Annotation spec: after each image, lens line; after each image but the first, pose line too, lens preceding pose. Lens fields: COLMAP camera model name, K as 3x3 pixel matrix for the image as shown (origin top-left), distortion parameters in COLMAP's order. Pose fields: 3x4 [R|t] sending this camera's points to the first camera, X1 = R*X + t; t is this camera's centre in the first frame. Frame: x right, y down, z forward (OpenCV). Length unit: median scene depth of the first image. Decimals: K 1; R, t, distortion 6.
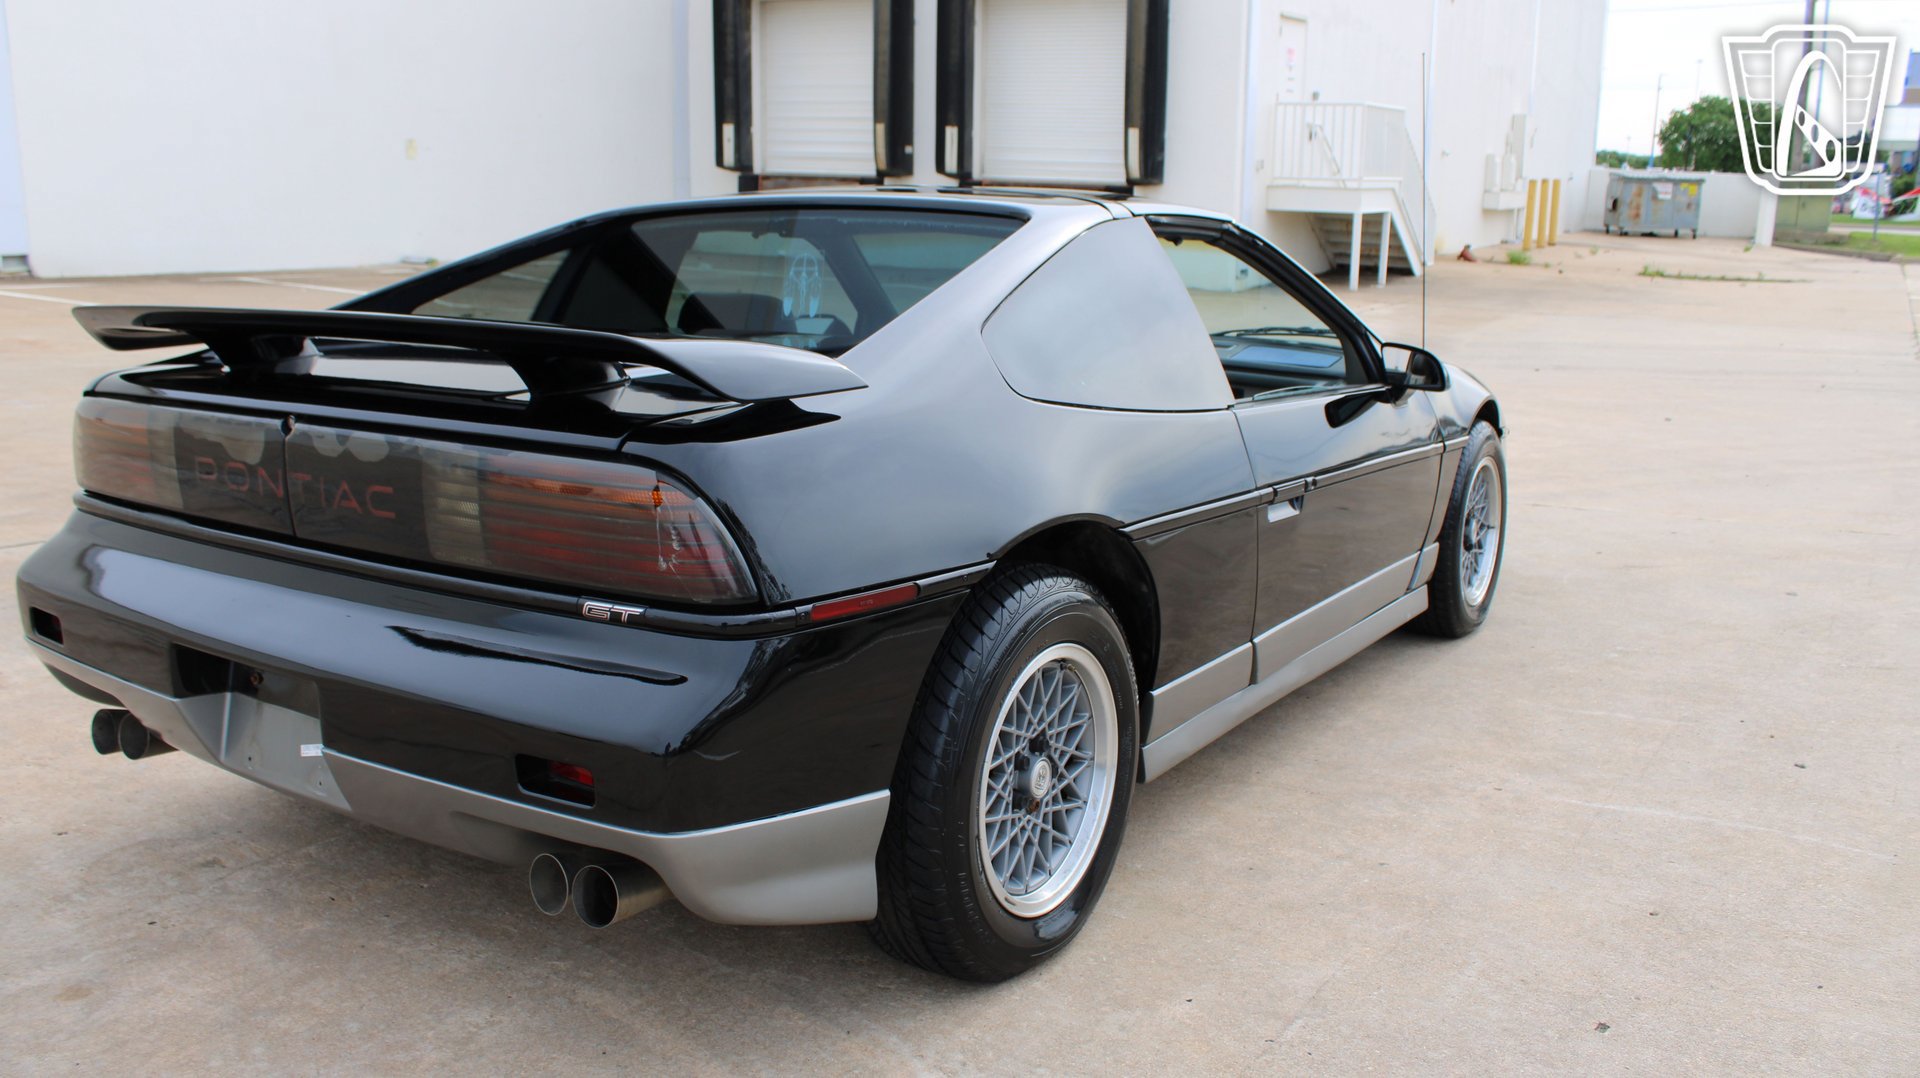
lens RADIAL K [[1599.2, 0, 947.8], [0, 1599.2, 514.7], [0, 0, 1]] dist [-0.169831, 0.157414]
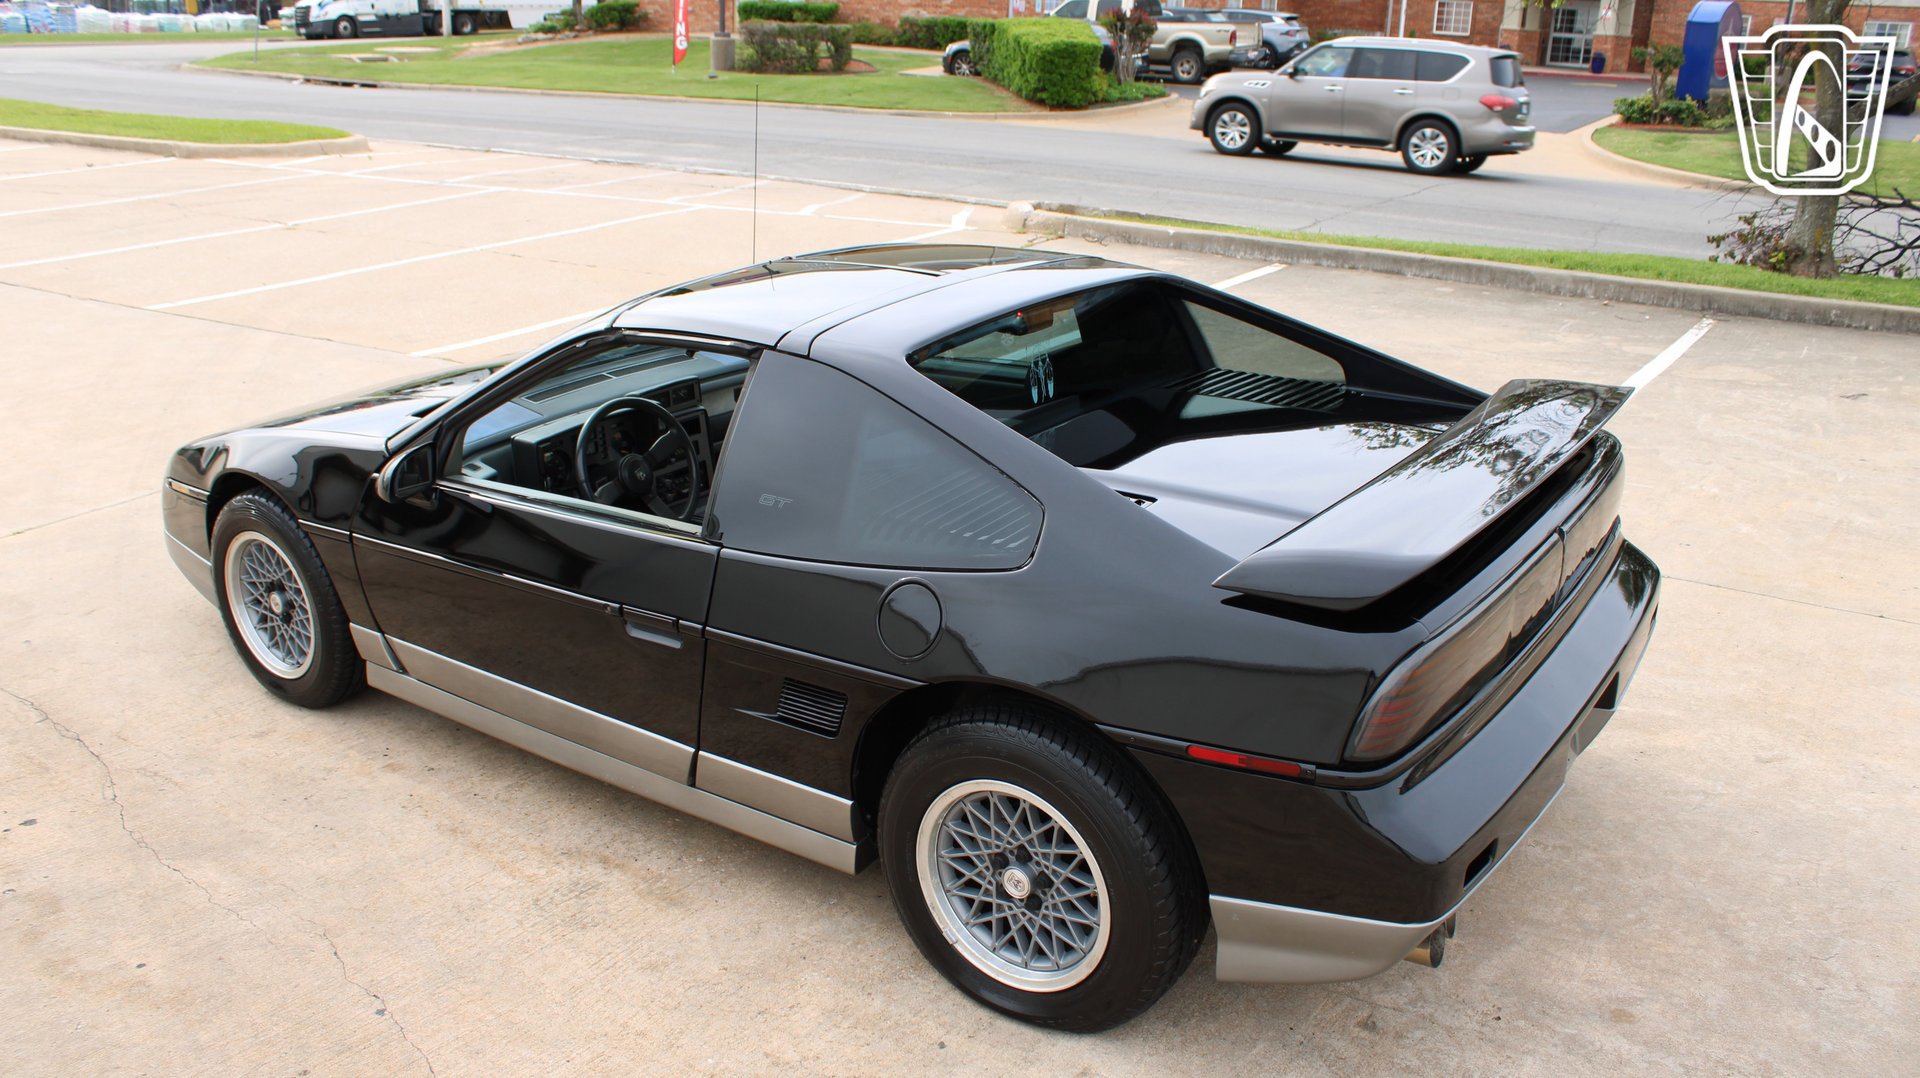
lens RADIAL K [[1601.8, 0, 948.1], [0, 1601.8, 511.6], [0, 0, 1]] dist [-0.167063, 0.153249]
pose [[0.024217, -0.318195, 0.947716, -1.404235], [0.187878, 0.932551, 0.308303, -0.485661], [-0.981894, 0.170589, 0.082365, 1.156729]]
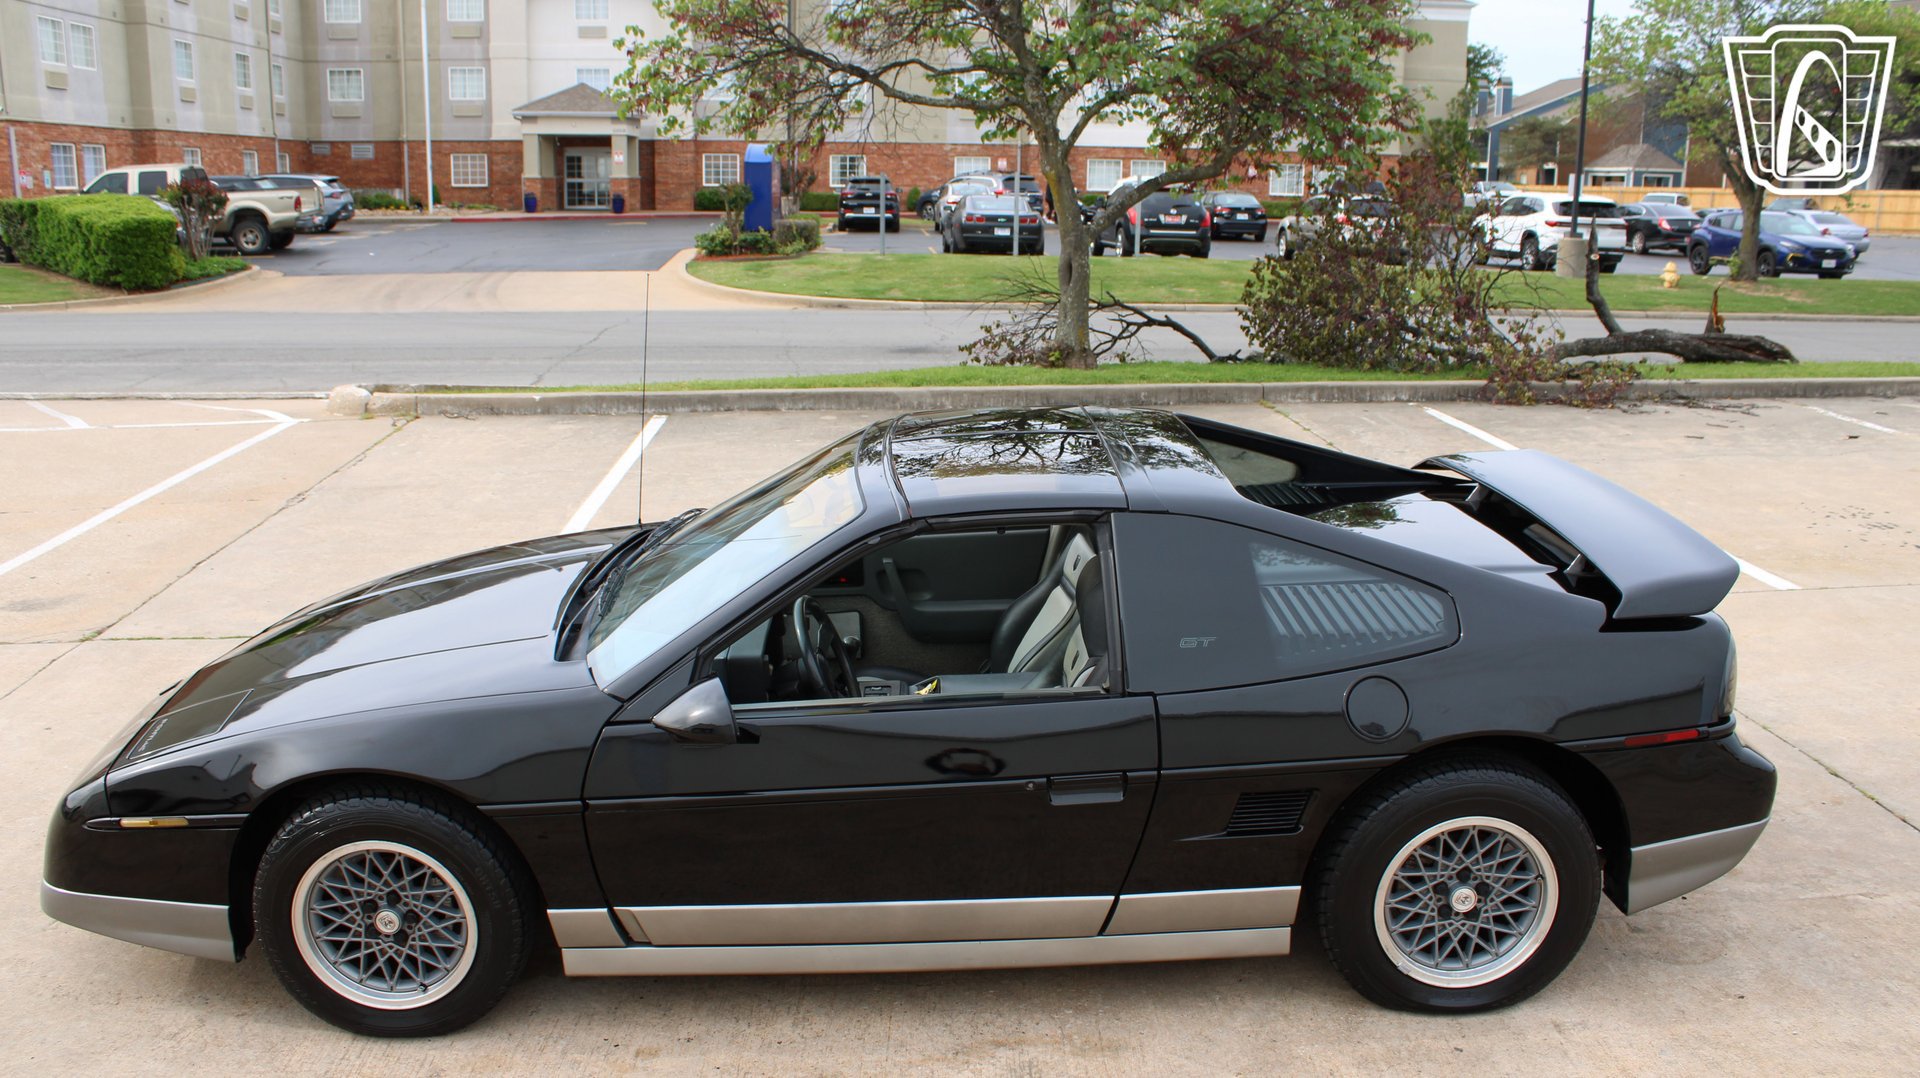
lens RADIAL K [[1599.2, 0, 947.8], [0, 1599.2, 514.7], [0, 0, 1]] dist [-0.169831, 0.157414]
pose [[-0.573497, -0.187663, 0.797423, -1.193277], [0.163414, 0.927638, 0.335833, -0.711967], [-0.802743, 0.322910, -0.501331, 2.127947]]
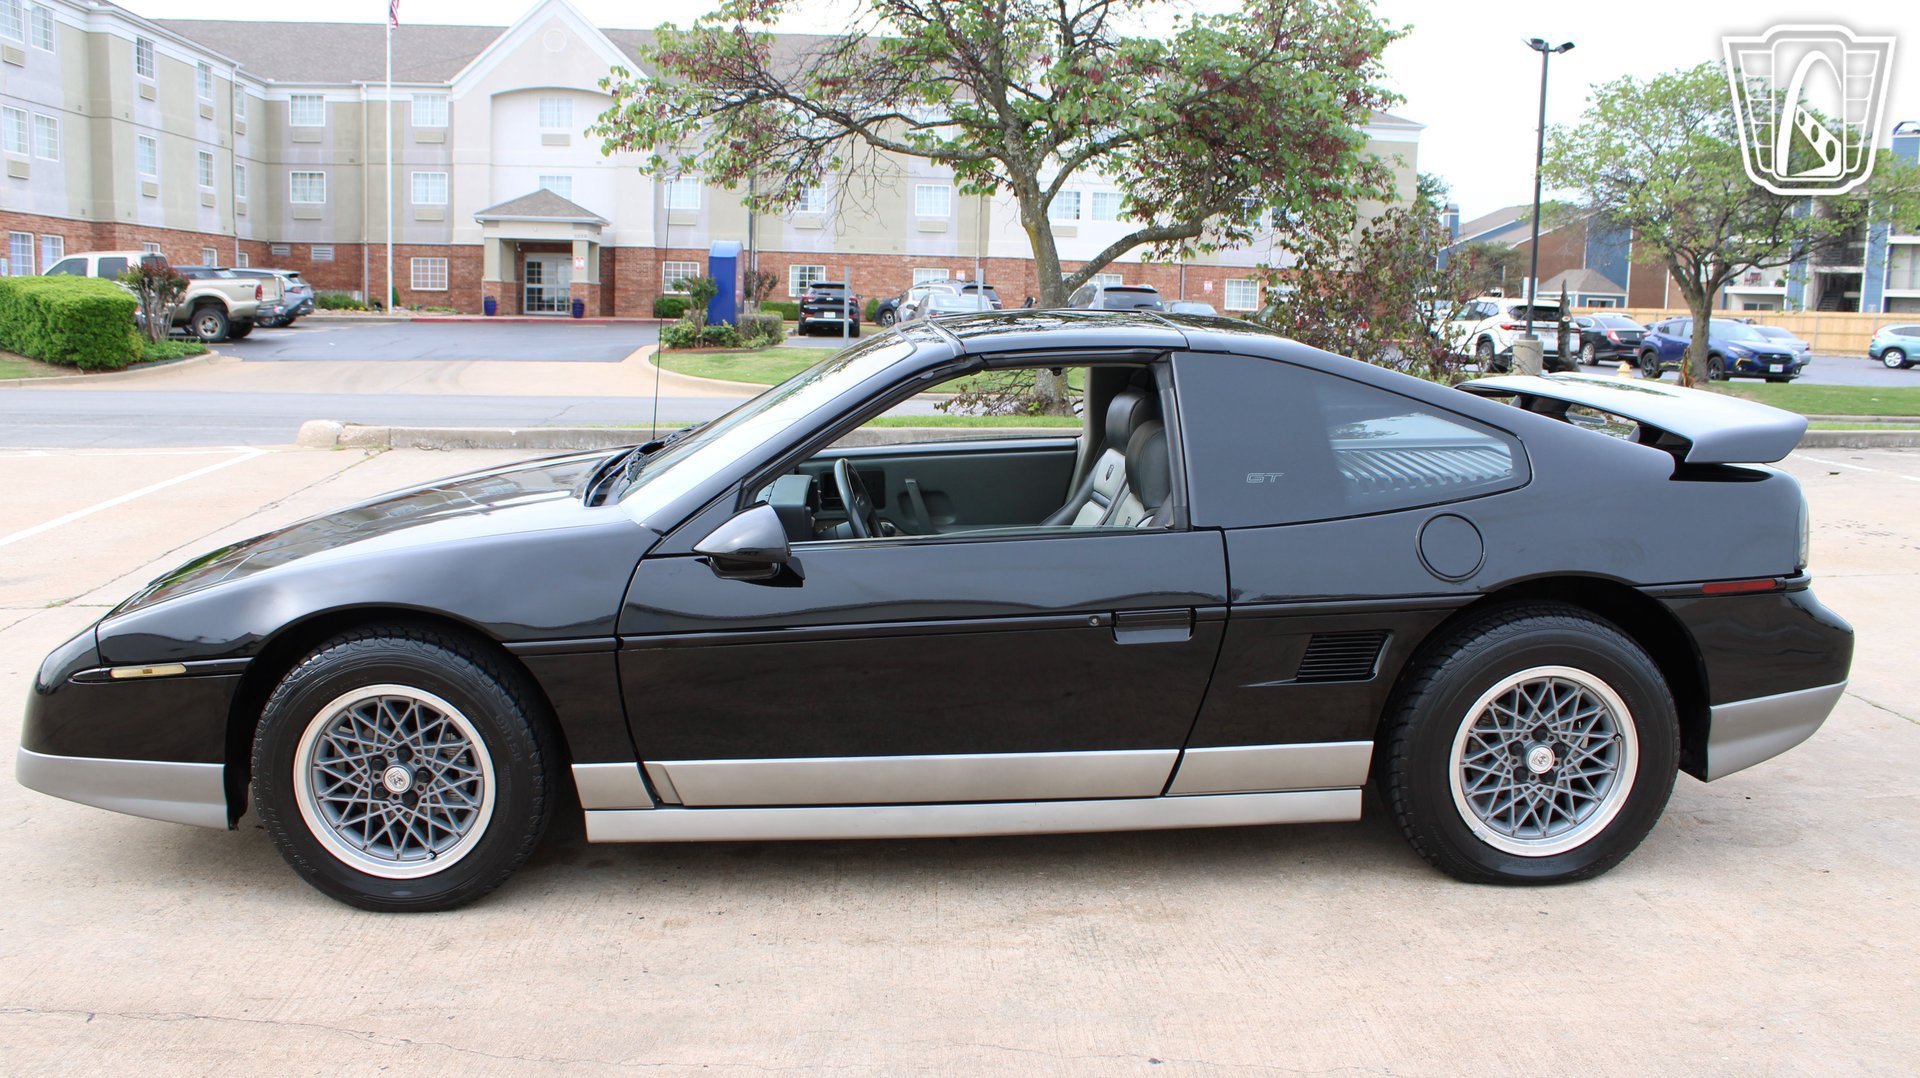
lens RADIAL K [[1599.2, 0, 947.8], [0, 1599.2, 514.7], [0, 0, 1]] dist [-0.169831, 0.157414]
pose [[-0.597141, -0.129342, 0.791640, -1.139080], [0.146411, 0.952760, 0.266106, -0.493970], [-0.788662, 0.274807, -0.549995, 2.234078]]
